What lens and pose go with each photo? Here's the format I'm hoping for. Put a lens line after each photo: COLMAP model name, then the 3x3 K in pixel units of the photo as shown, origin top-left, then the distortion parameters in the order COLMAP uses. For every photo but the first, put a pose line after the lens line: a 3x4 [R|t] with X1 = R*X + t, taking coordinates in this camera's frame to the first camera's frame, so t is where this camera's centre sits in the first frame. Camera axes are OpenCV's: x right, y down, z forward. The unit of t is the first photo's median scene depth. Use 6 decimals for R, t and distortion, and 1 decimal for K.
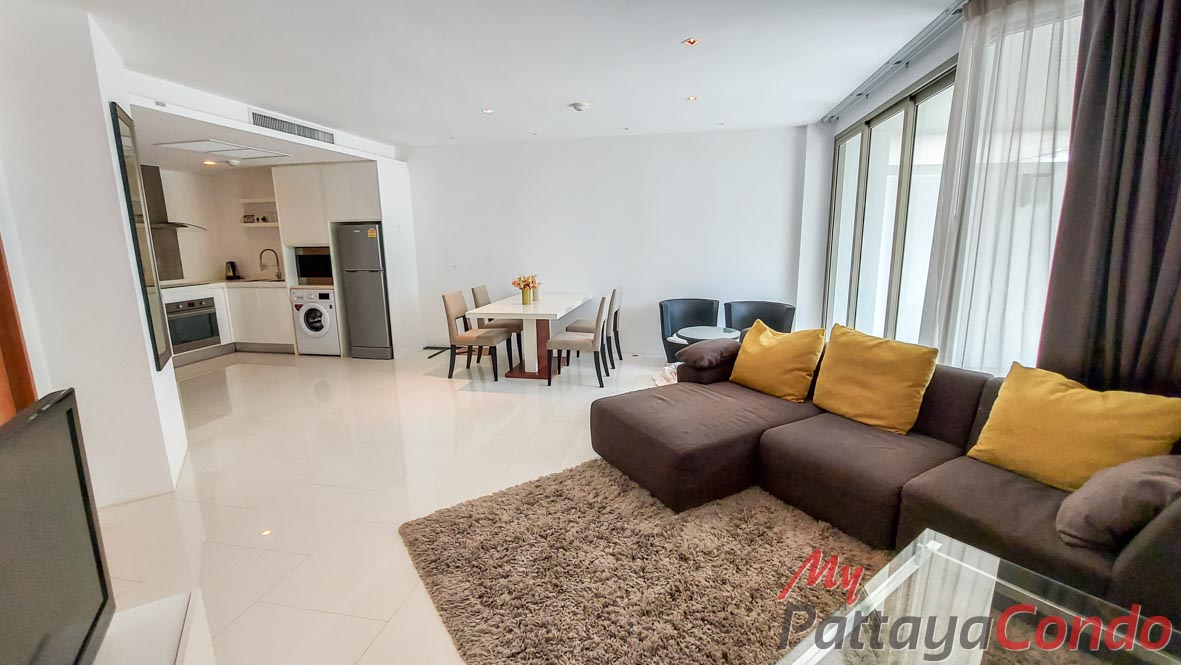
lens RADIAL K [[459.9, 0, 591.3], [0, 459.9, 328.2], [0, 0, 1]] dist [-0.002538, -0.000304]
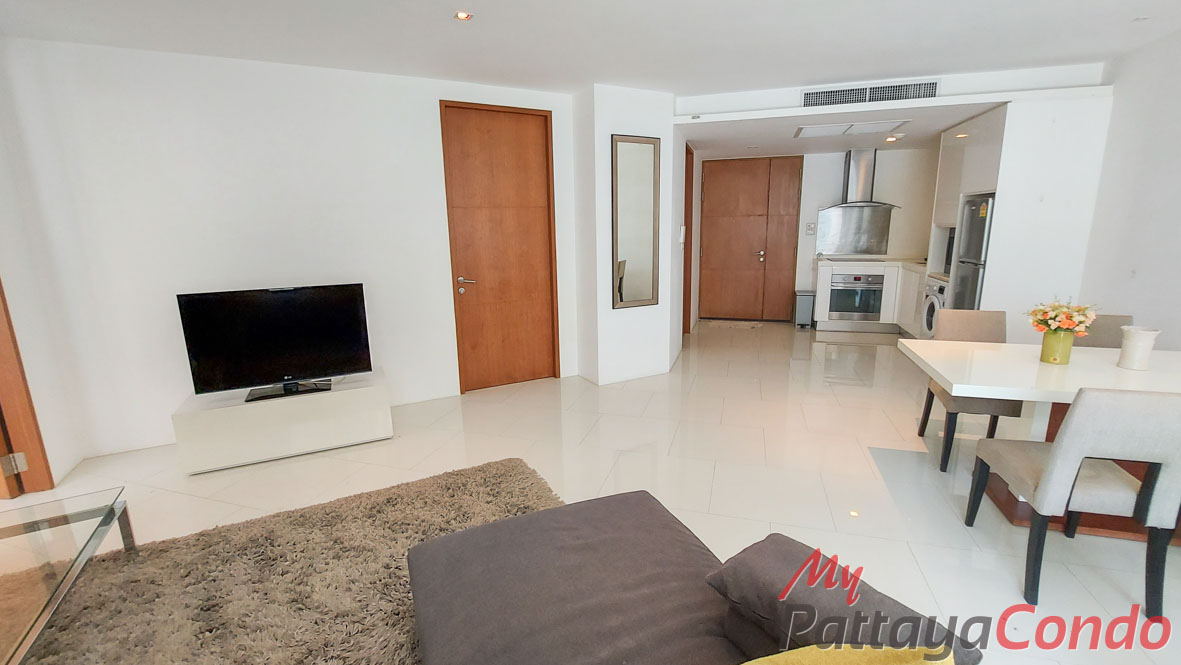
lens RADIAL K [[479.6, 0, 584.3], [0, 479.6, 329.6], [0, 0, 1]] dist [-0.002639, -0.000476]
pose [[-0.068840, 0.239712, -0.968400, 0.351245], [-0.185642, 0.950671, 0.248520, -0.120804], [0.980203, 0.196884, -0.020943, 0.524428]]
